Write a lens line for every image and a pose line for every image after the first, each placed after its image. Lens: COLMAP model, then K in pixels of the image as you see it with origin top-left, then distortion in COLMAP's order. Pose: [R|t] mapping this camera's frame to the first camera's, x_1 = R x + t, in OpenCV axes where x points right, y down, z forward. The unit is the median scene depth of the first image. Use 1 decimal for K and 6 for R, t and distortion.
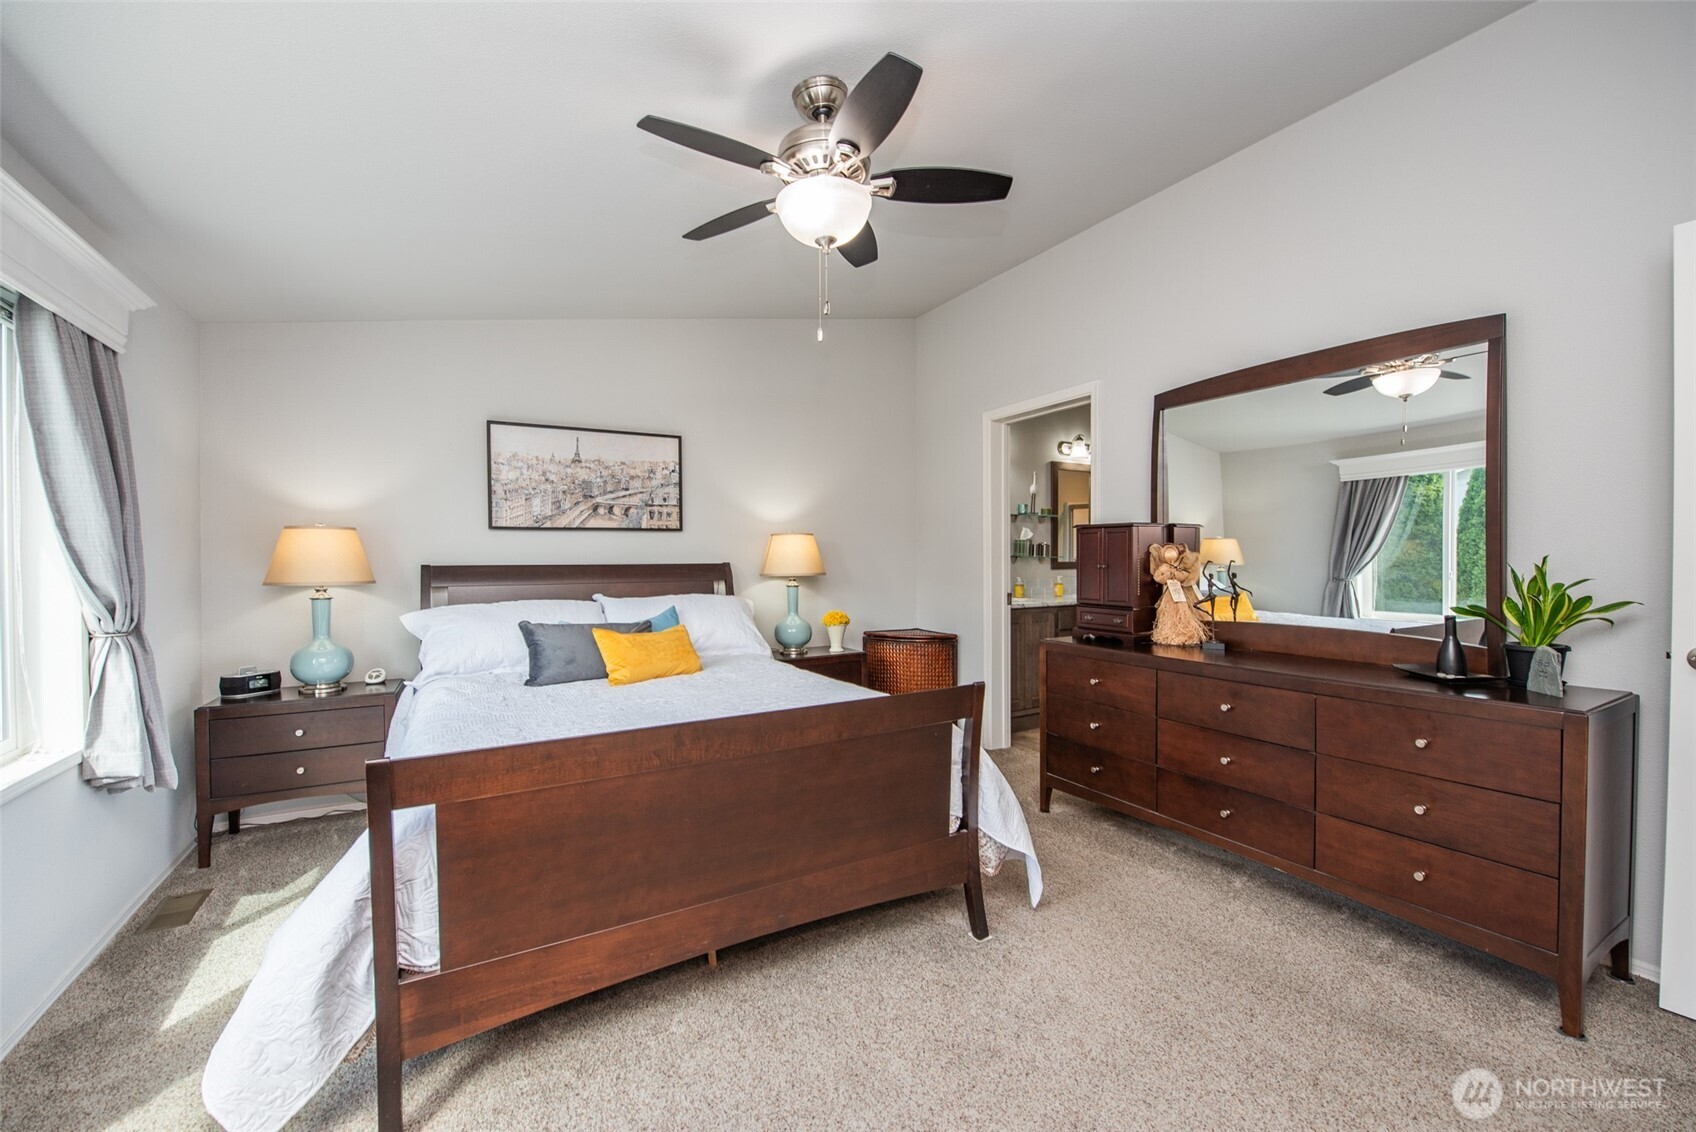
lens RADIAL K [[676.6, 0, 832.0], [0, 676.6, 564.4], [0, 0, 1]] dist [0.000930, -0.006071]
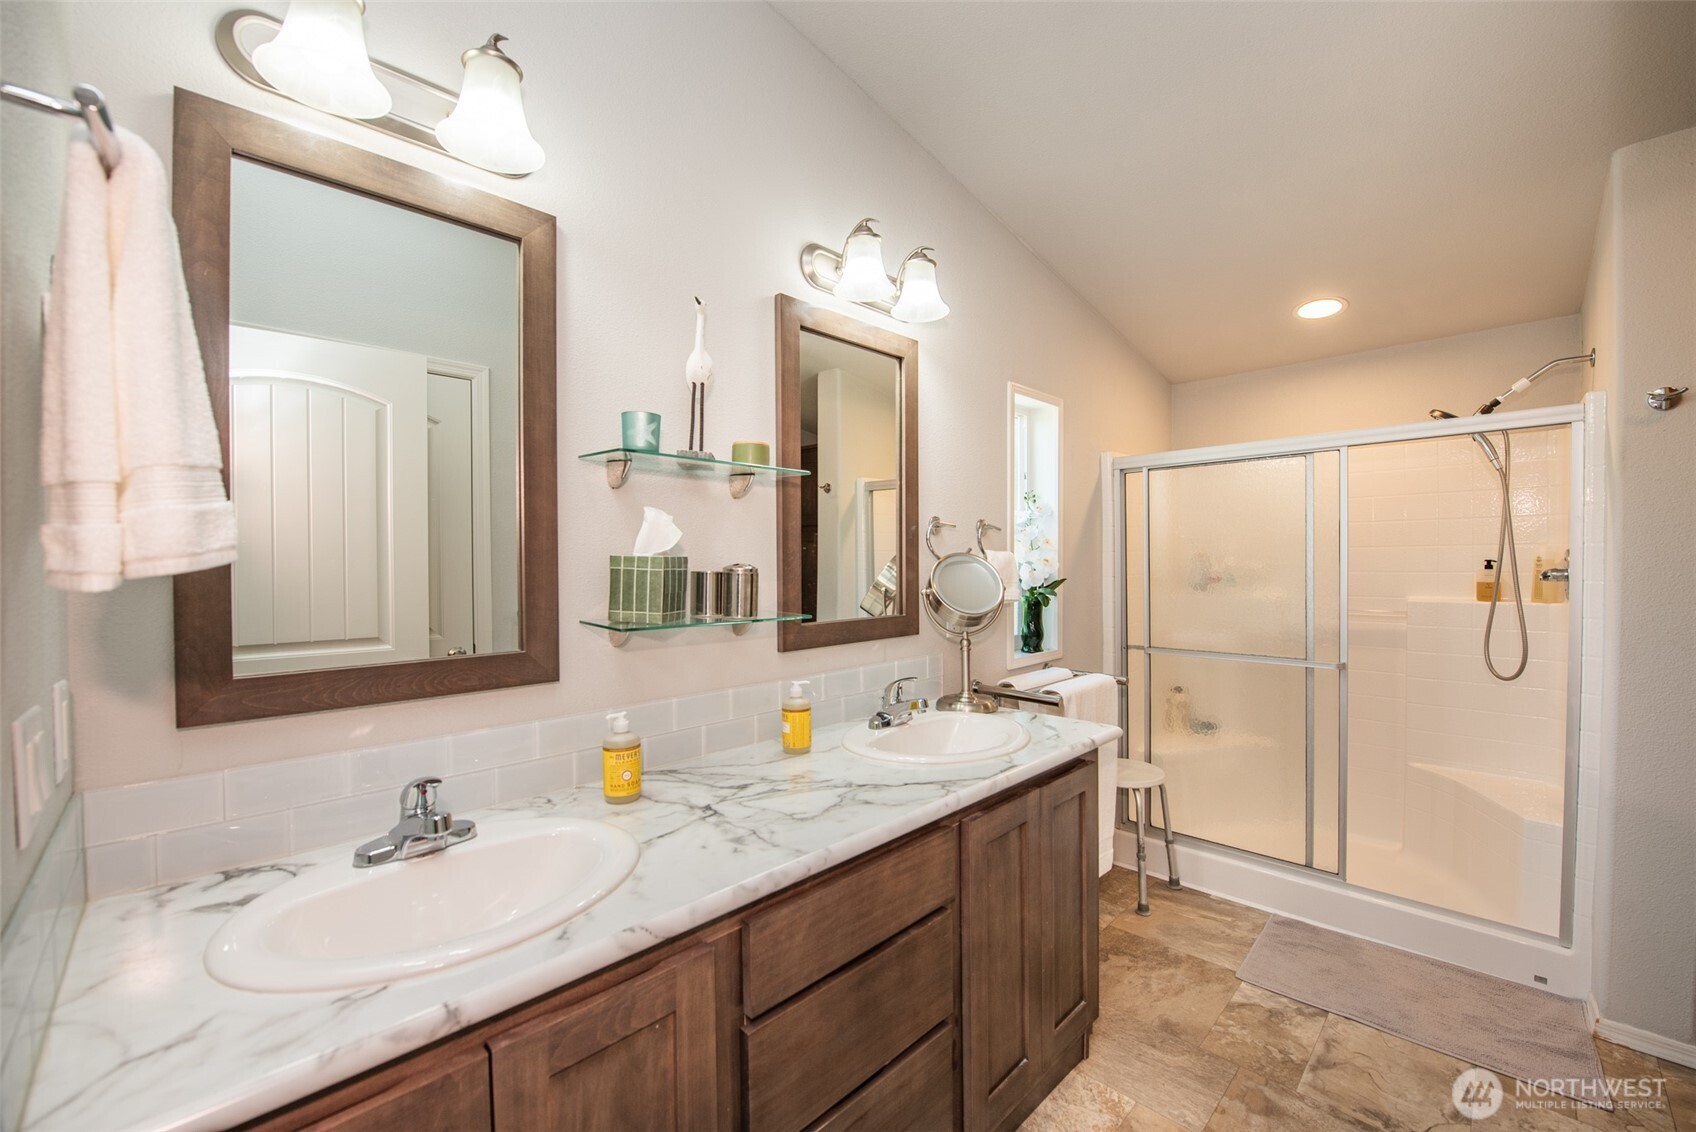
lens RADIAL K [[673.7, 0, 848.0], [0, 673.7, 566.0], [0, 0, 1]] dist [-0.002492, -0.005731]
pose [[0.964698, -0.004259, 0.263323, 0.495834], [0.006067, 0.999963, -0.006054, -0.052723], [-0.263287, 0.007438, 0.964689, 1.269572]]
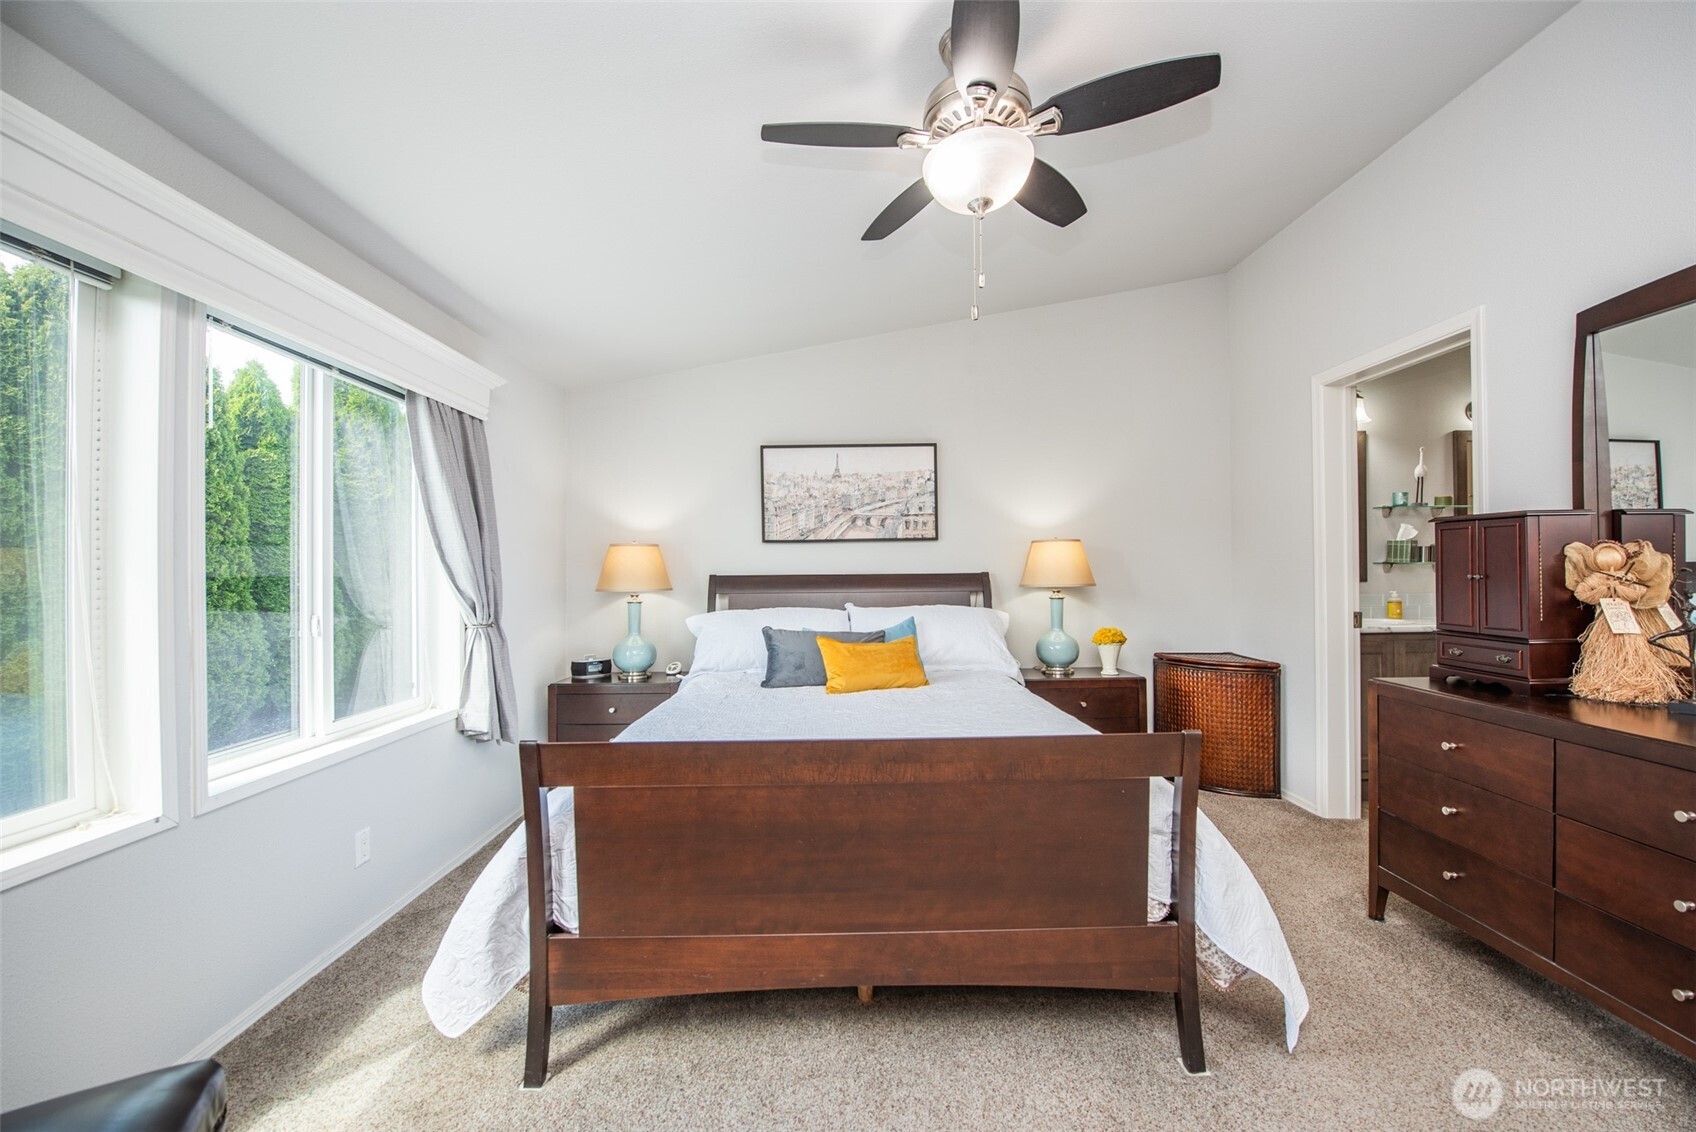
lens RADIAL K [[673.7, 0, 848.0], [0, 673.7, 566.0], [0, 0, 1]] dist [-0.002492, -0.005731]
pose [[0.876011, -0.006437, -0.482248, 0.181880], [0.001171, 0.999936, -0.011221, -0.001494], [0.482289, 0.009265, 0.875963, 0.114519]]
